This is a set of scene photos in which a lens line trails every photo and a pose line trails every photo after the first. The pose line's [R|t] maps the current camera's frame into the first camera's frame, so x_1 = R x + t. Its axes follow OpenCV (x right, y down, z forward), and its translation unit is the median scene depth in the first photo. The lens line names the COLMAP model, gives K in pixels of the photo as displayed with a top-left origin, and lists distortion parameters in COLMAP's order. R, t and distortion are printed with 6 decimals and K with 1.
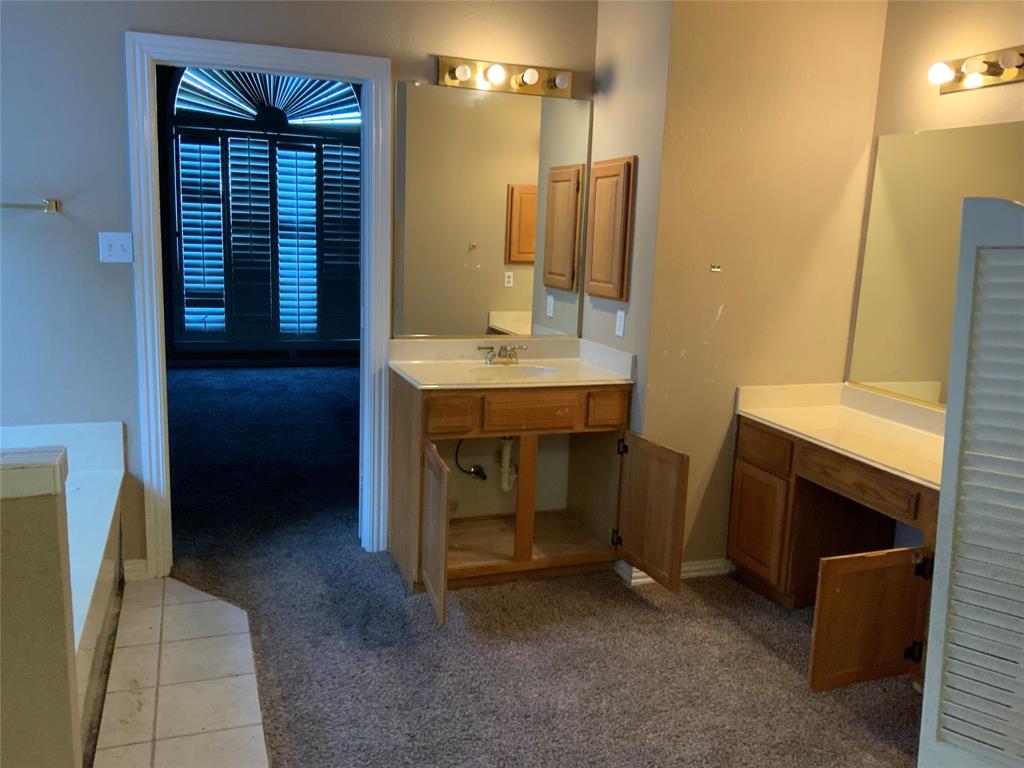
lens RADIAL K [[849.3, 0, 515.2], [0, 849.3, 377.2], [0, 0, 1]] dist [0.069038, -0.121049]
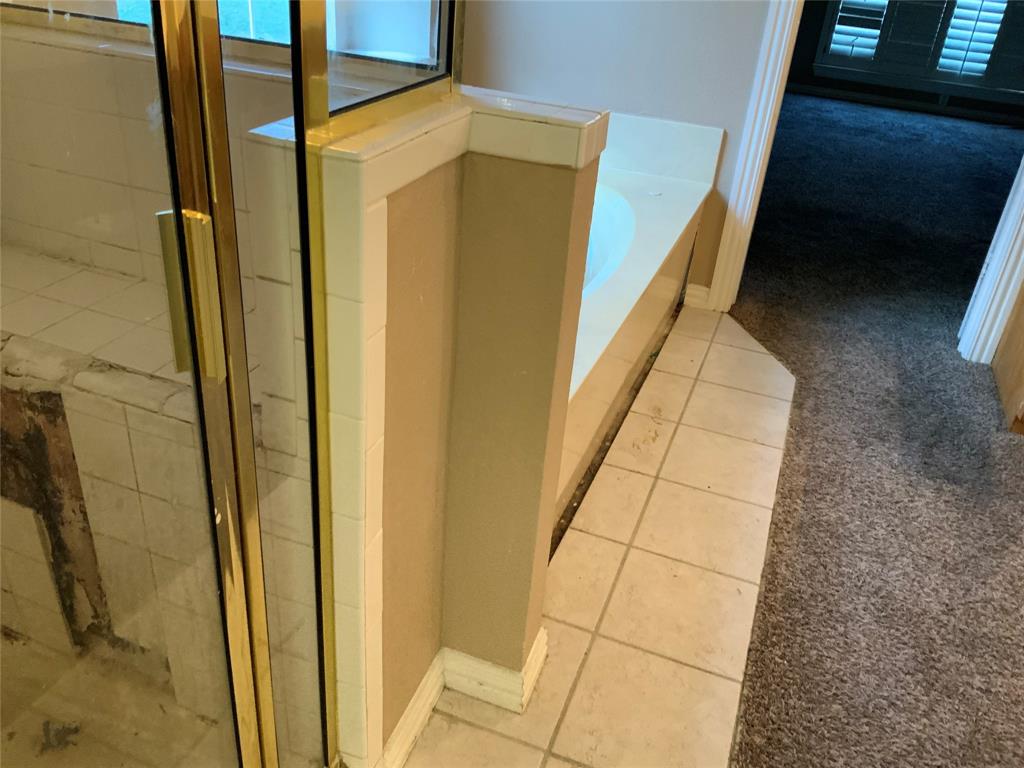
lens RADIAL K [[849.3, 0, 508.3], [0, 849.3, 382.1], [0, 0, 1]] dist [0.069038, -0.121049]
pose [[0.751508, 0.343905, -0.562997, -0.045380], [-0.165291, 0.924315, 0.343978, 0.028298], [0.638682, -0.165444, 0.751474, 0.169043]]
